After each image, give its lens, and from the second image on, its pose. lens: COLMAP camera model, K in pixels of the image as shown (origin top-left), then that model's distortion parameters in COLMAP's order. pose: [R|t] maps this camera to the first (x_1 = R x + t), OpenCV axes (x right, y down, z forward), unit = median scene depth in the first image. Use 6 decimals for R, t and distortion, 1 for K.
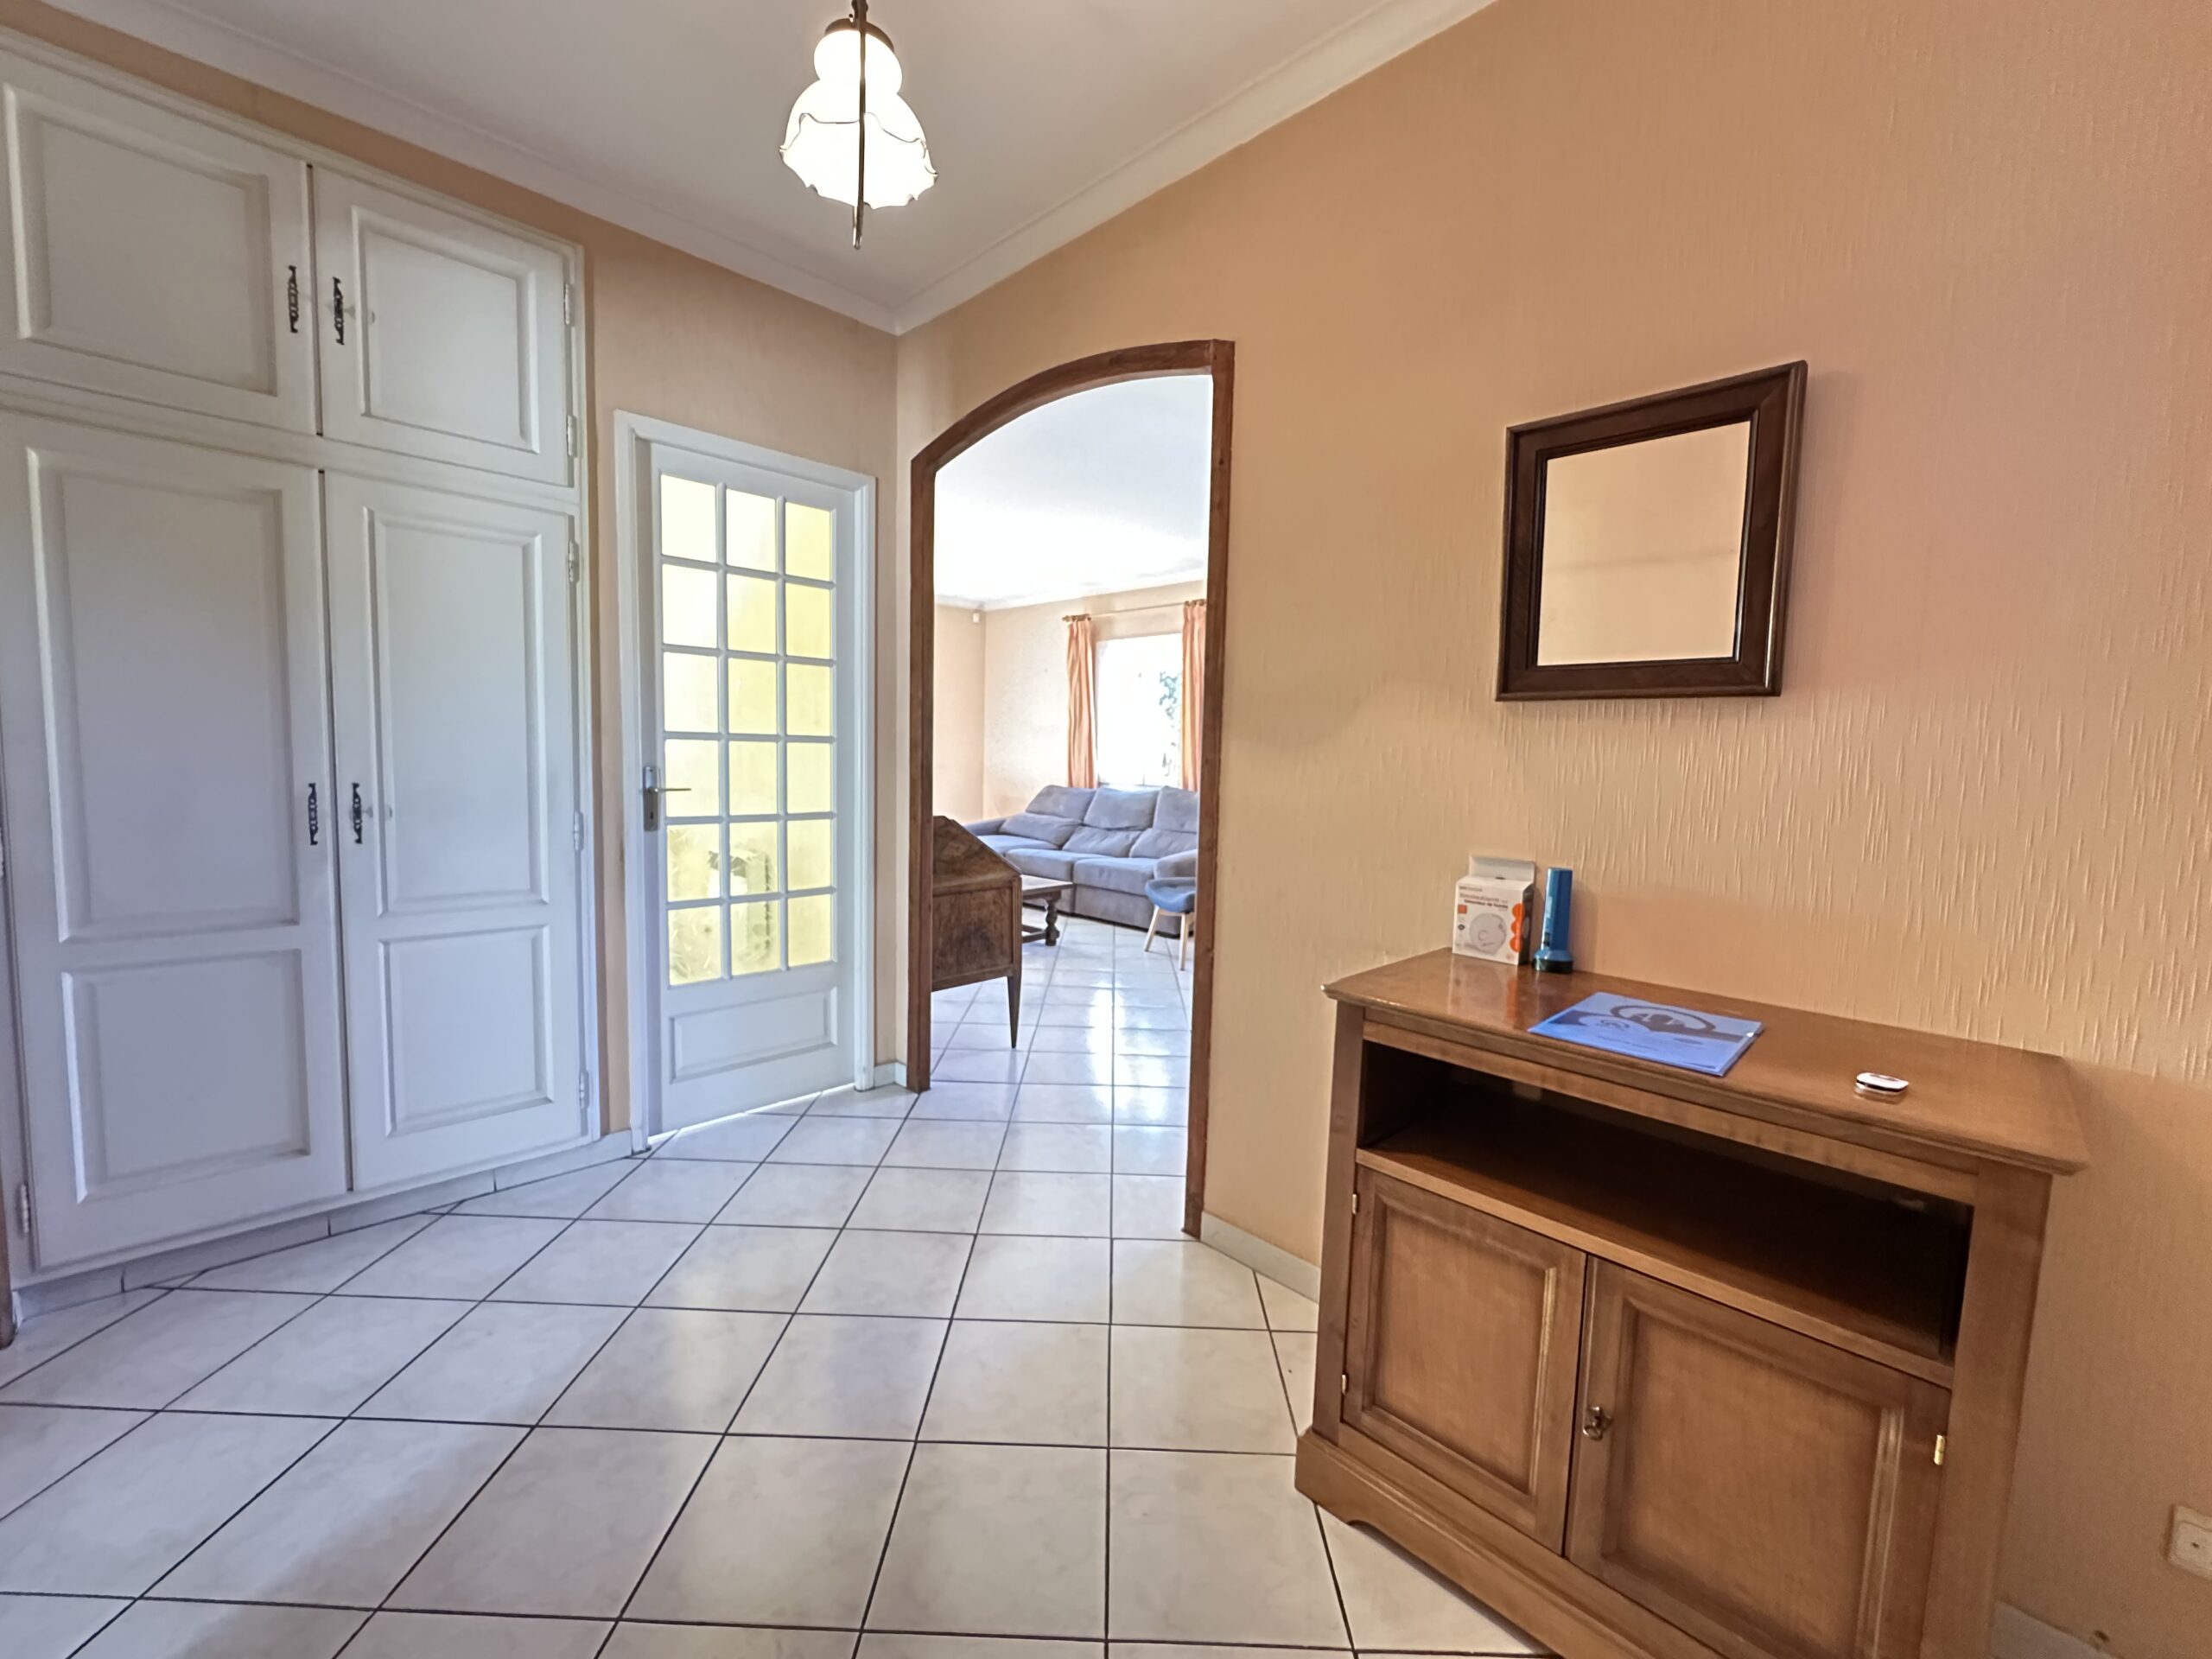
lens RADIAL K [[886.6, 0, 1100.8], [0, 886.6, 824.3], [0, 0, 1]] dist [0.000694, 0.000511]
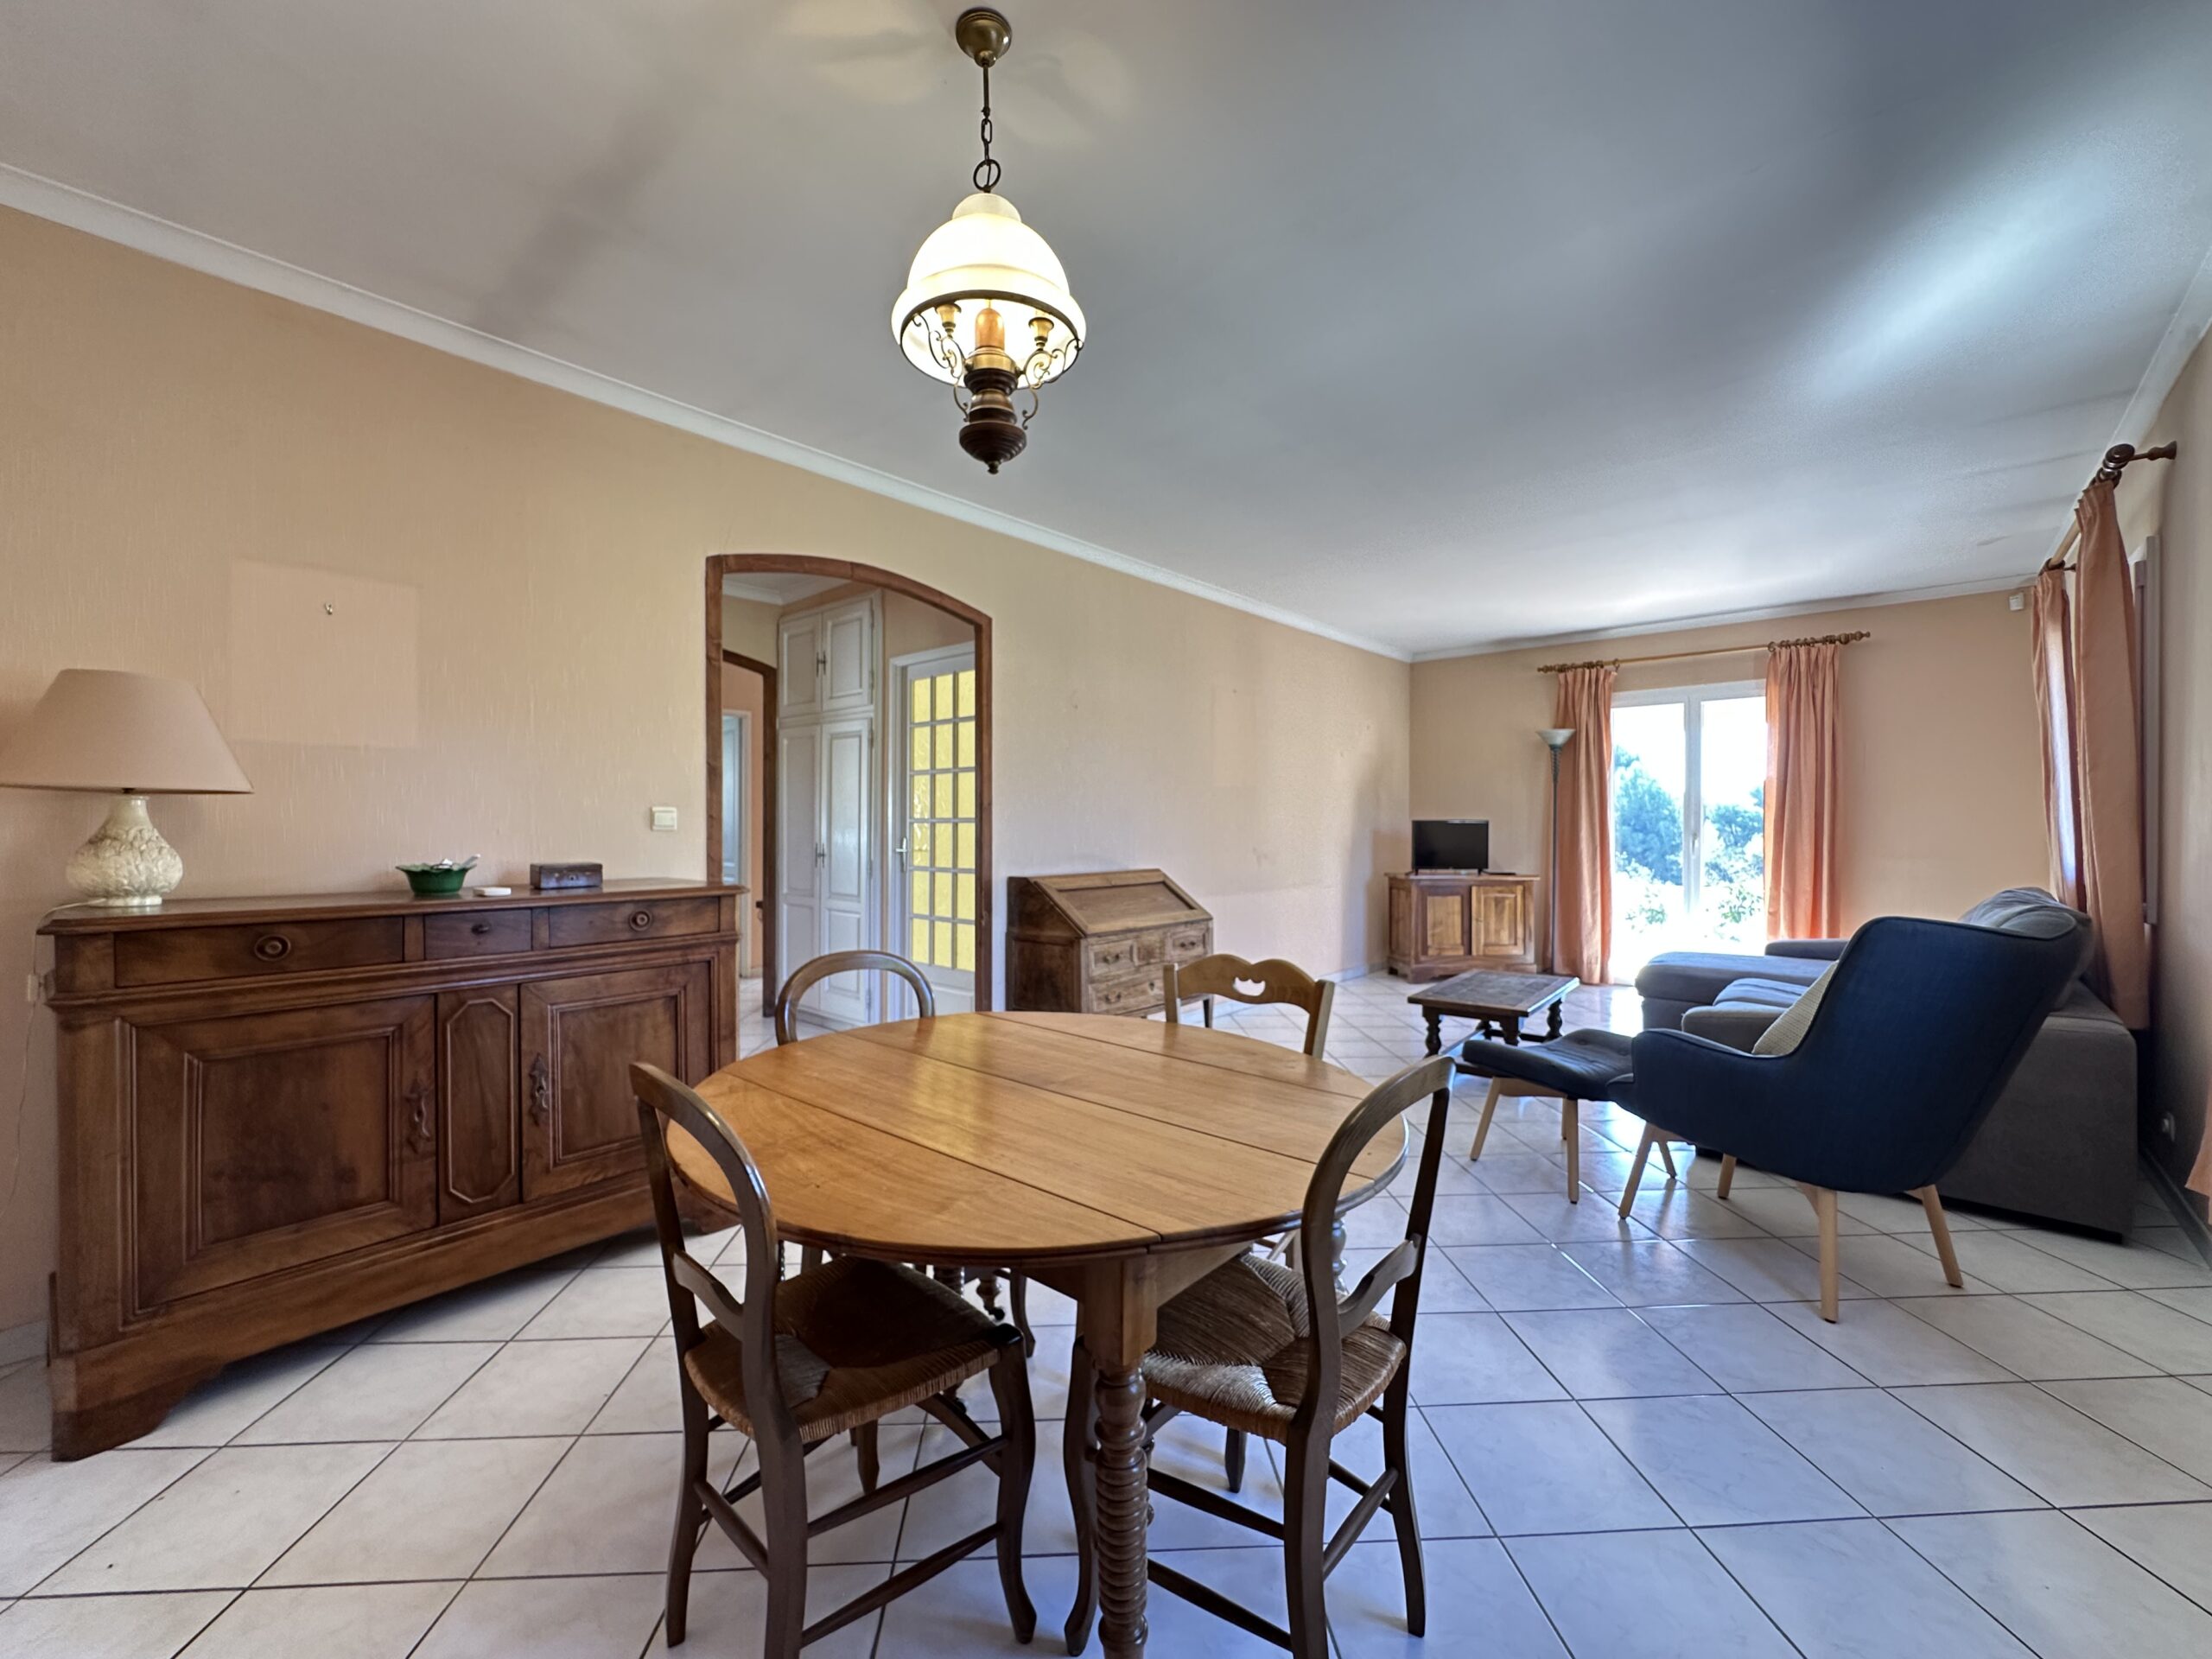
lens RADIAL K [[886.6, 0, 1115.7], [0, 886.6, 834.2], [0, 0, 1]] dist [0.000694, 0.000511]
pose [[0.080811, -0.020314, -0.996522, 0.482732], [-0.078061, 0.996592, -0.026645, -0.020875], [0.993668, 0.079943, 0.078950, 0.454330]]
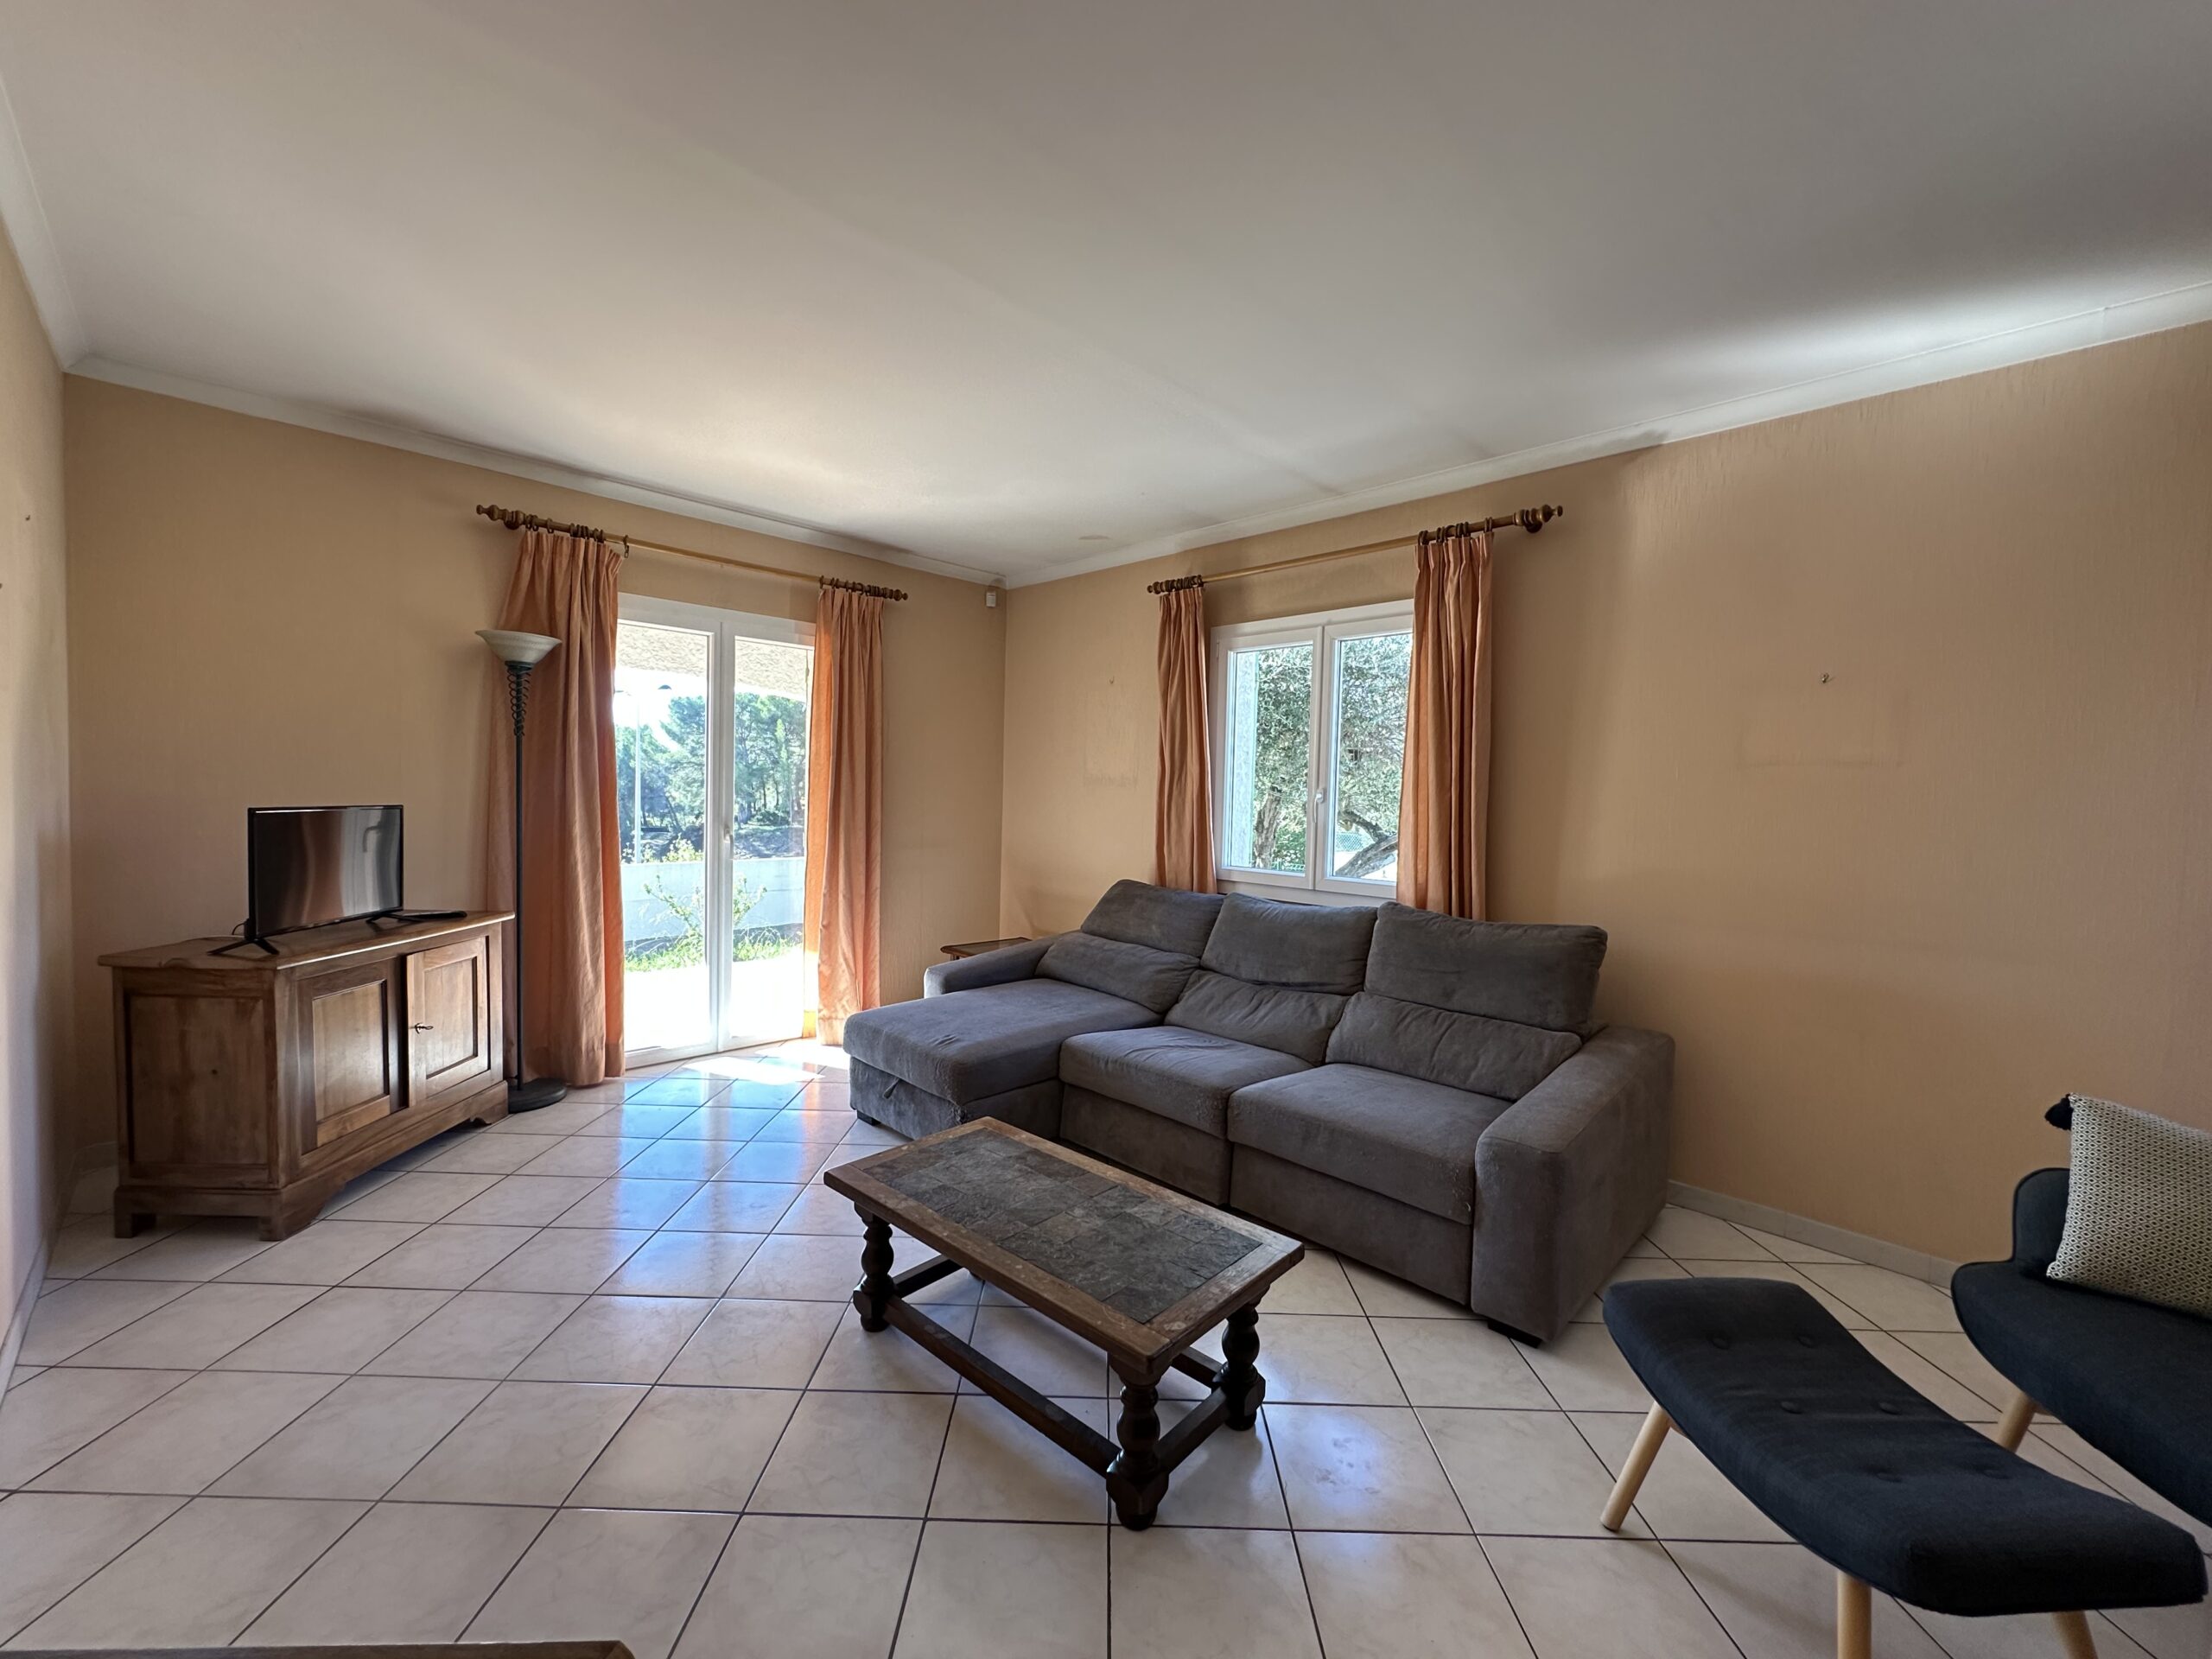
lens RADIAL K [[886.6, 0, 1111.0], [0, 886.6, 826.6], [0, 0, 1]] dist [0.000694, 0.000511]
pose [[0.999863, -0.002035, 0.016405, -0.083350], [0.002694, 0.999187, -0.040237, -0.062533], [-0.016309, 0.040275, 0.999056, 0.481218]]
